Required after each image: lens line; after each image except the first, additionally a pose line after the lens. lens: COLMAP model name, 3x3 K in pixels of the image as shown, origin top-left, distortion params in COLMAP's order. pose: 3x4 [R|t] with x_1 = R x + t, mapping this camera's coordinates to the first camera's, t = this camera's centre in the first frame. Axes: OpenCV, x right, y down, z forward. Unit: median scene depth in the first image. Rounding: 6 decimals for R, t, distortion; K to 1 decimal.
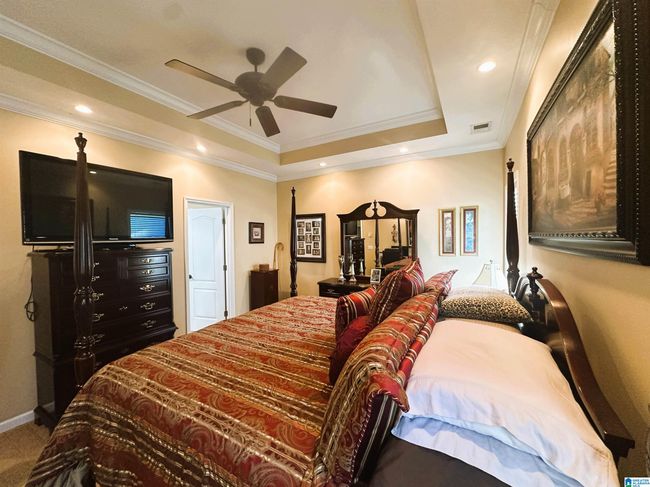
lens RADIAL K [[261.0, 0, 325.0], [0, 261.0, 243.5], [0, 0, 1]] dist [-0.001127, -0.000204]
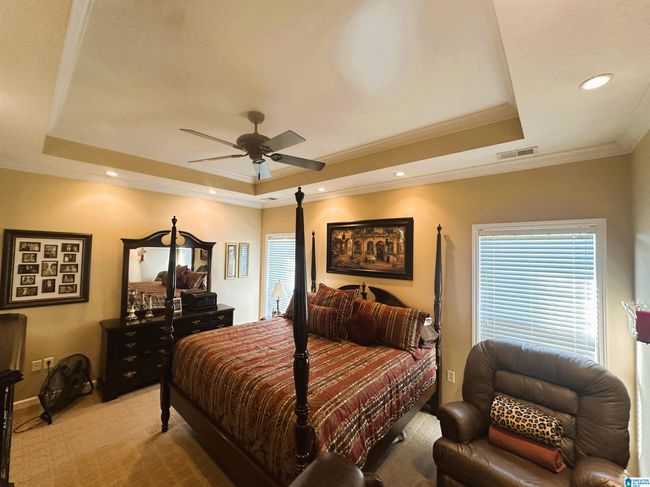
lens RADIAL K [[261.0, 0, 325.0], [0, 261.0, 243.5], [0, 0, 1]] dist [-0.001127, -0.000204]
pose [[0.195878, 0.042046, 0.979726, -0.576392], [-0.012369, 0.999107, -0.040405, -0.066337], [-0.980550, -0.004204, 0.196223, 0.210199]]
